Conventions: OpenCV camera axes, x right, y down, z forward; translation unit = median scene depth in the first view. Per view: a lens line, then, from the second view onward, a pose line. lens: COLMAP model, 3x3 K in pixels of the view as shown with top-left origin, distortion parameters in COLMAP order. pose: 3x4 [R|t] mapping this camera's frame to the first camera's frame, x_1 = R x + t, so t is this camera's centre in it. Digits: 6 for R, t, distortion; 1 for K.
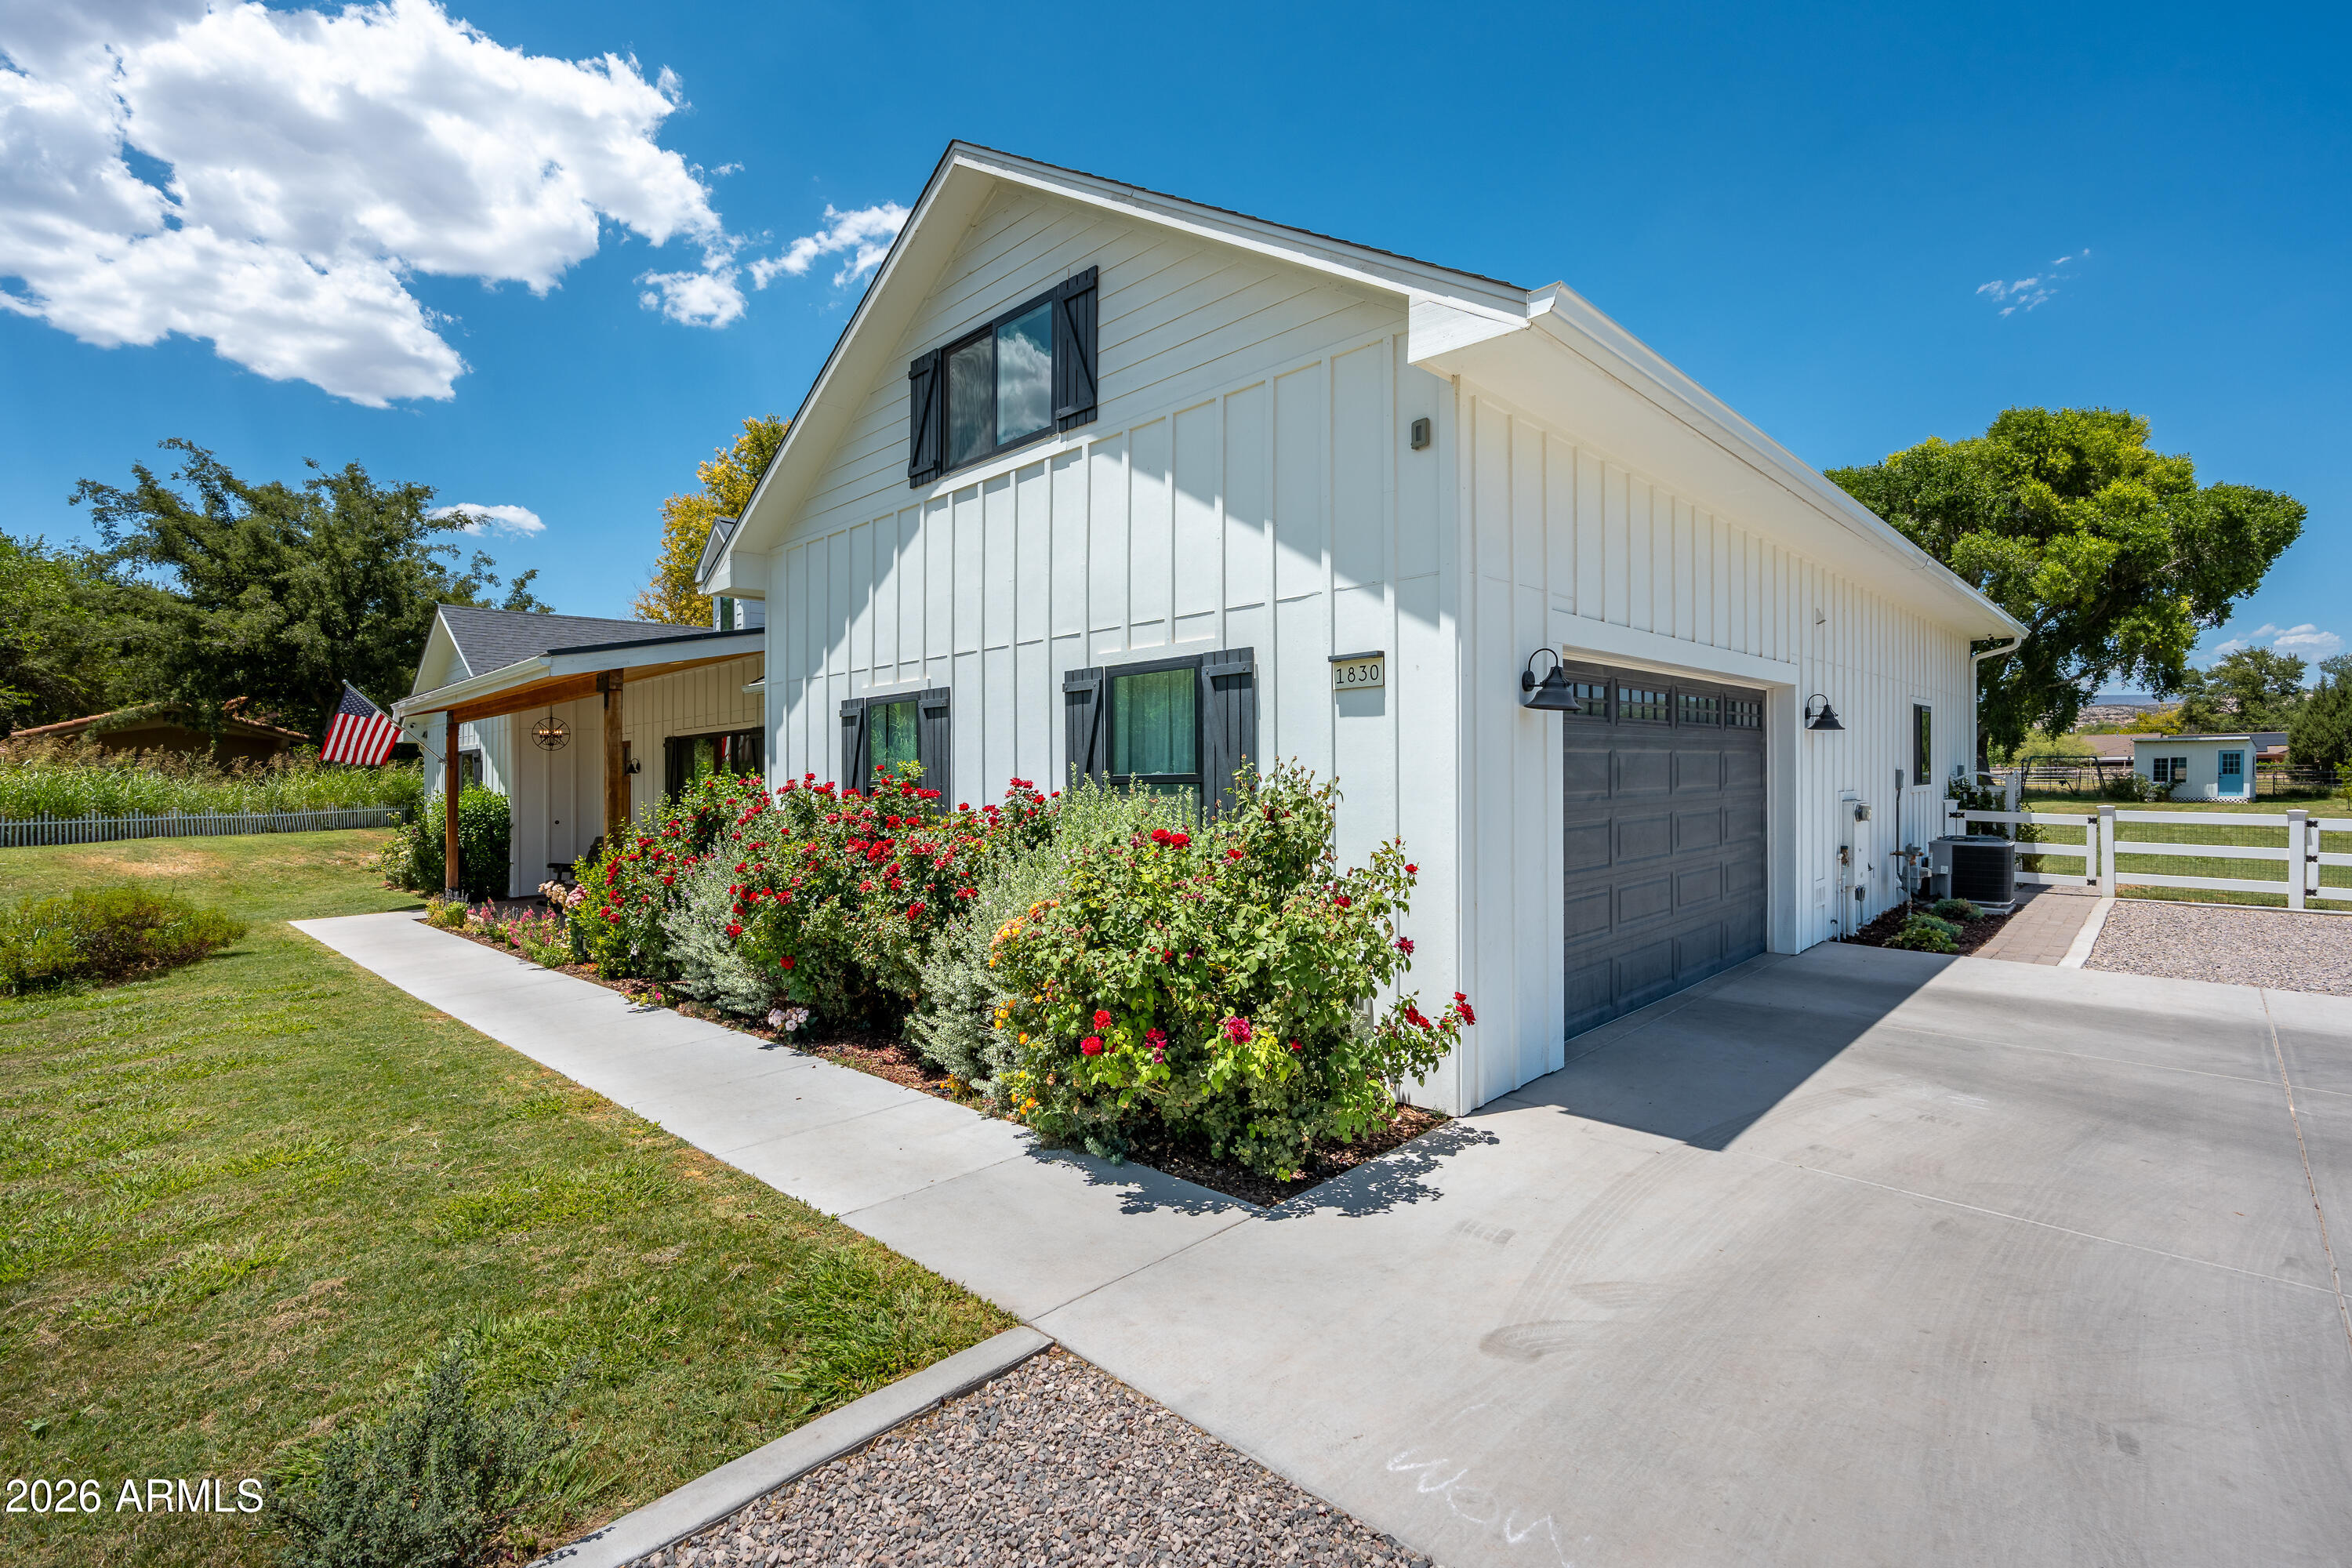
lens RADIAL K [[1054.9, 0, 1219.5], [0, 1054.9, 785.9], [0, 0, 1]] dist [-0.017504, 0.010332]
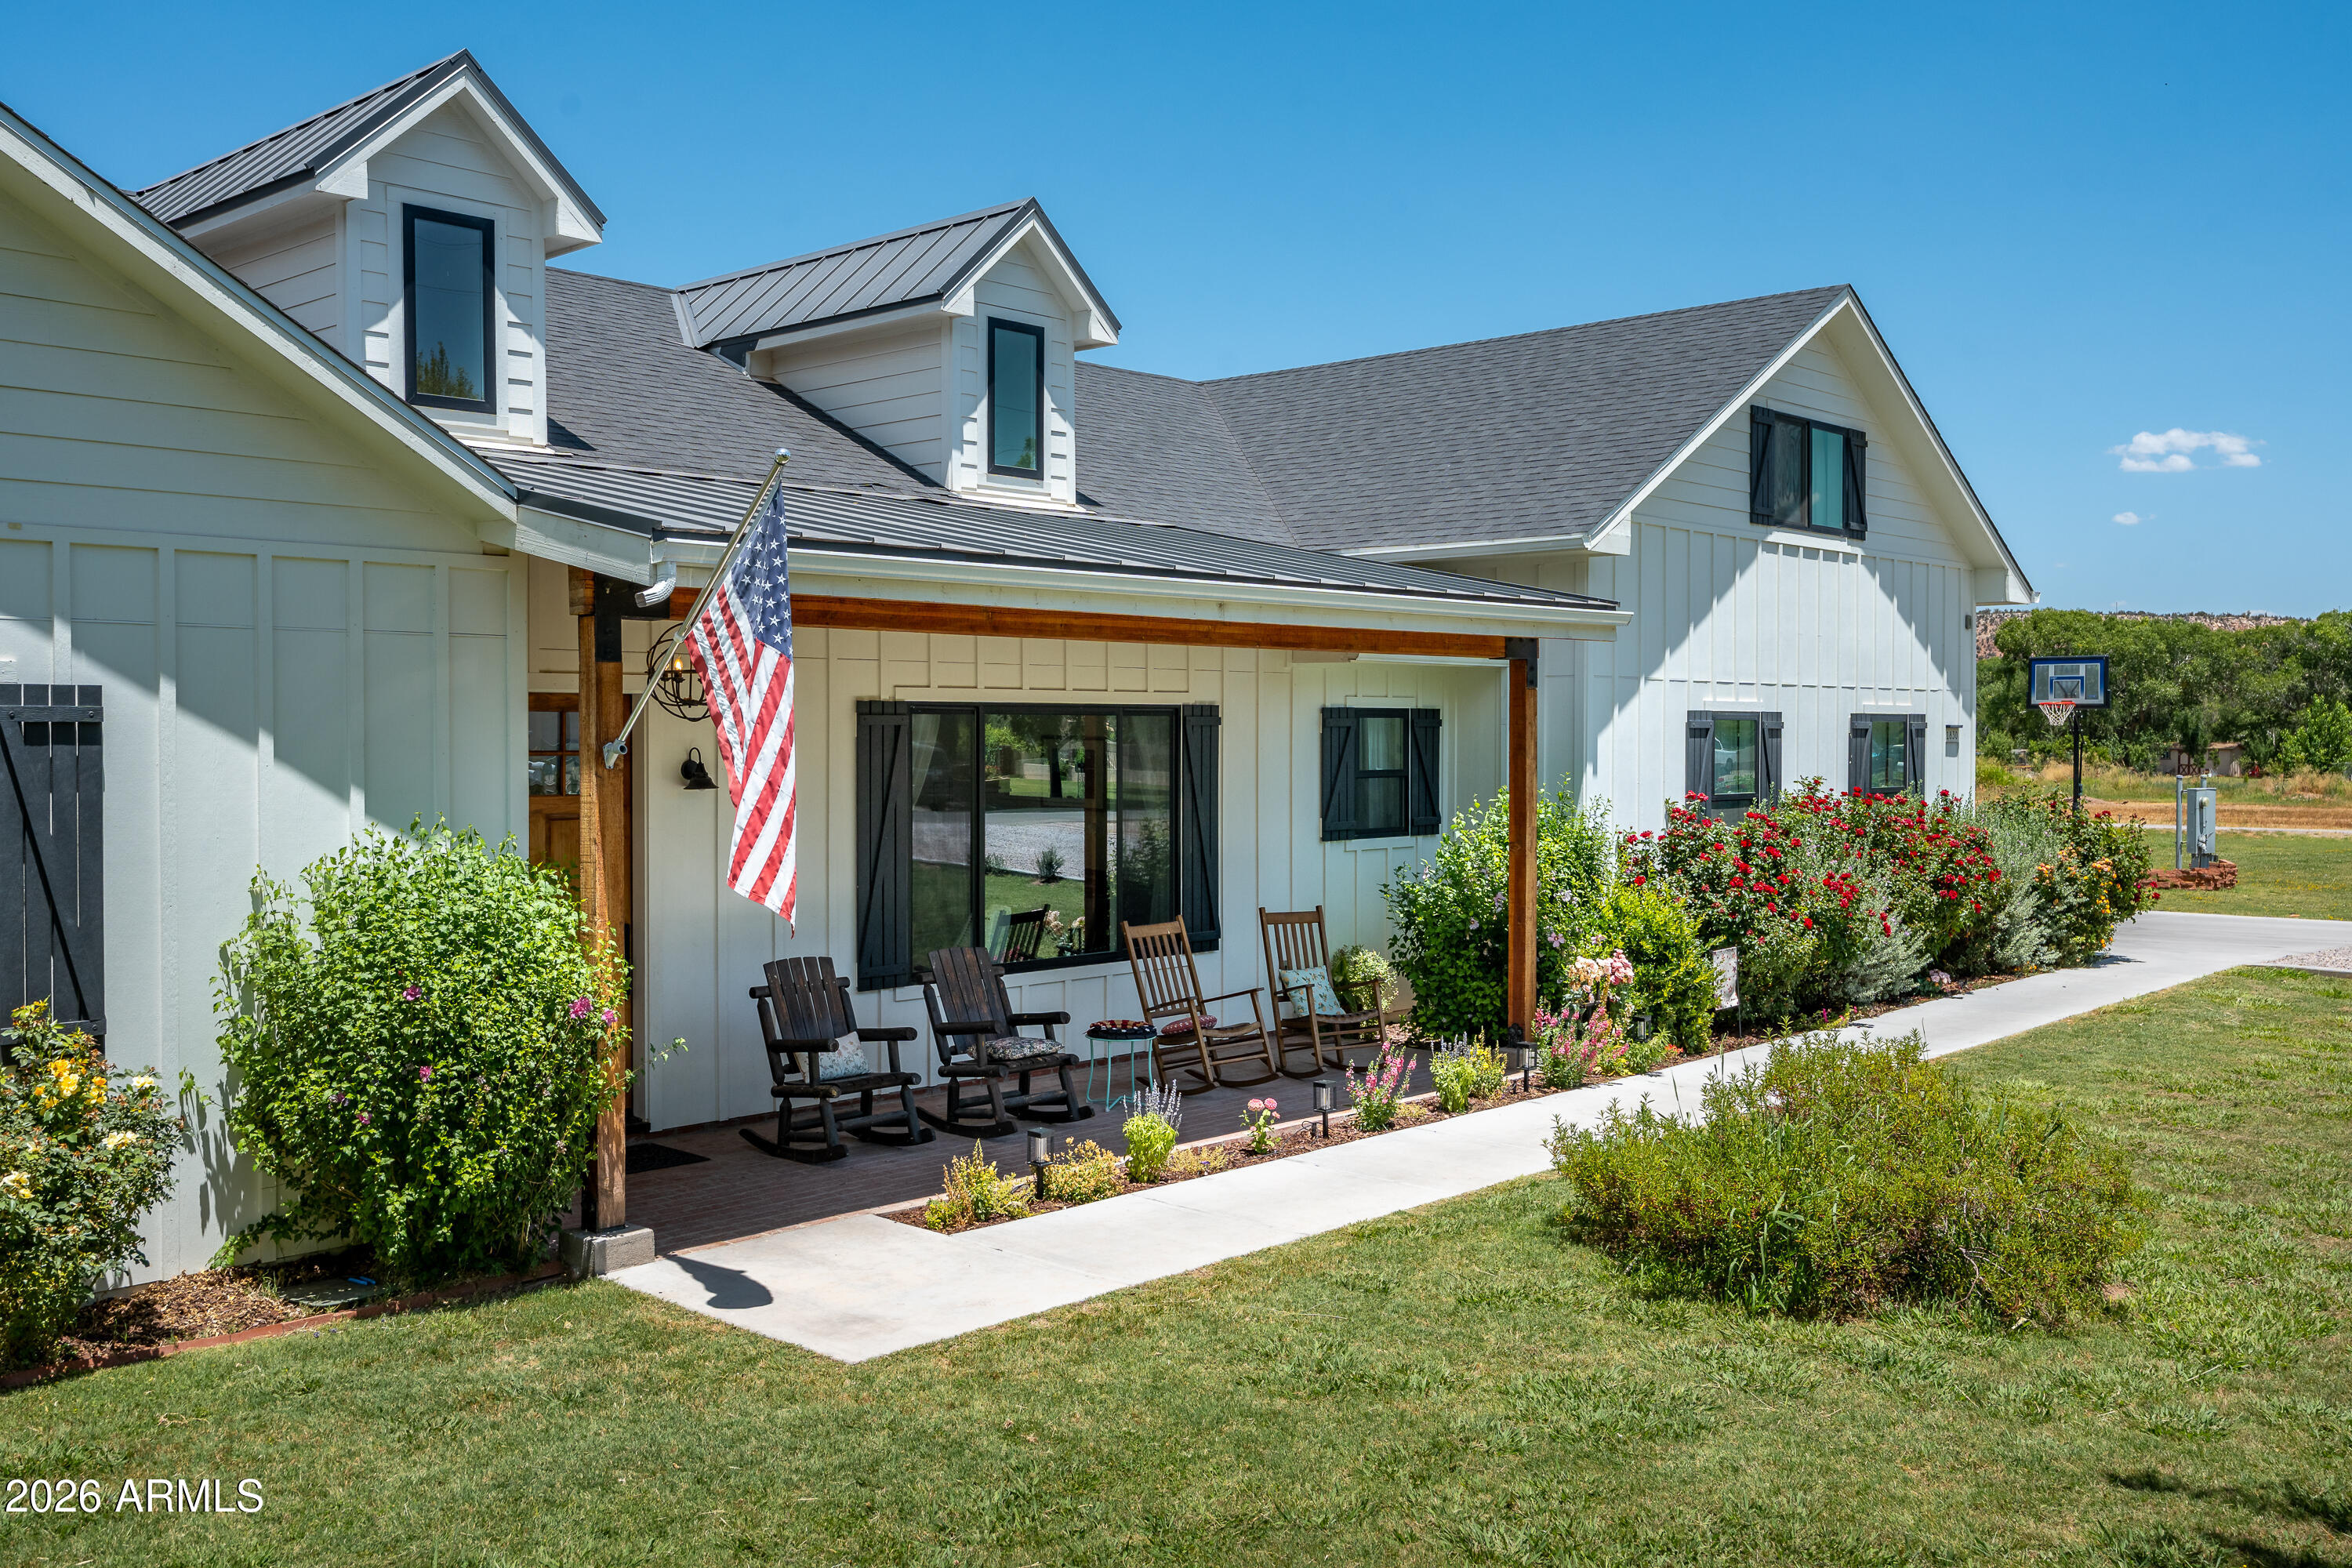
lens RADIAL K [[2052.8, 0, 1176.0], [0, 2052.8, 784.0], [0, 0, 1]] dist [0.001738, 0.012309]
pose [[0.008377, -0.005220, 0.999951, -2.408589], [0.009247, 0.999944, 0.005143, -0.031940], [-0.999922, 0.009203, 0.008425, 1.572222]]
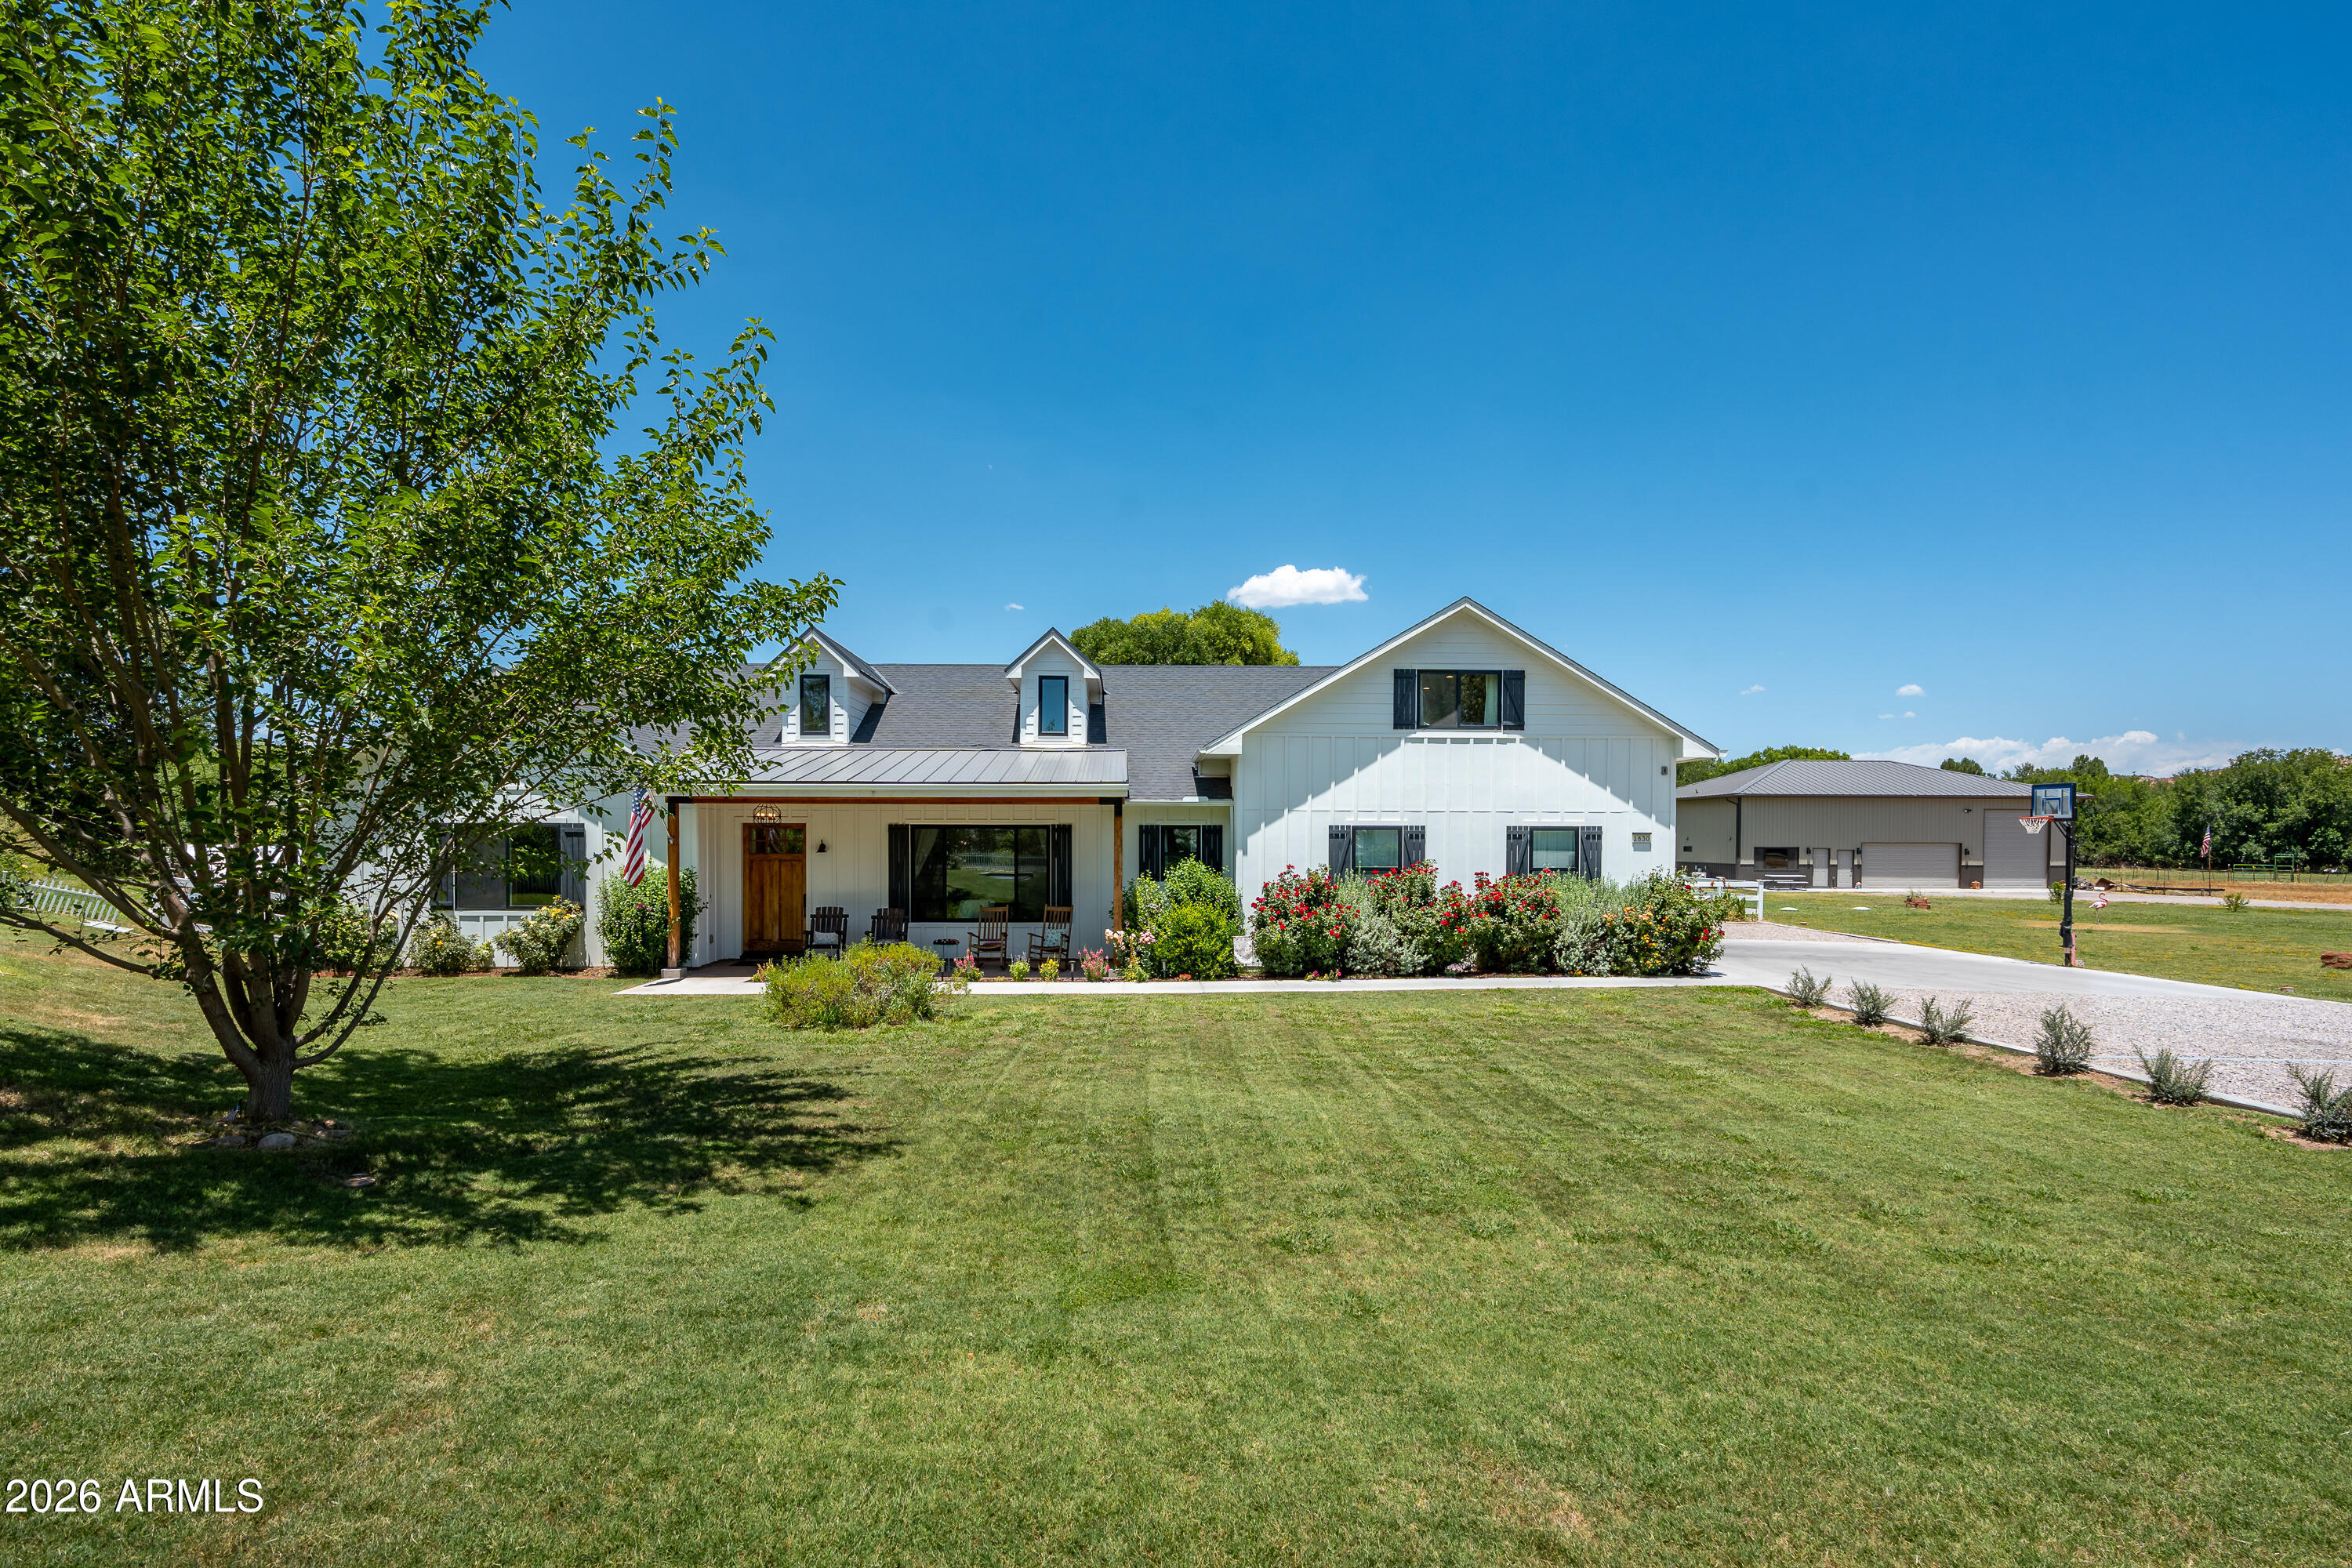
lens RADIAL K [[1114.9, 0, 1173.6], [0, 1114.9, 887.9], [0, 0, 1]] dist [-0.016543, 0.000078]
pose [[0.703718, -0.010476, 0.710402, -2.196943], [-0.010105, 0.999643, 0.024751, -0.016035], [-0.710408, -0.024596, 0.703361, -0.268069]]
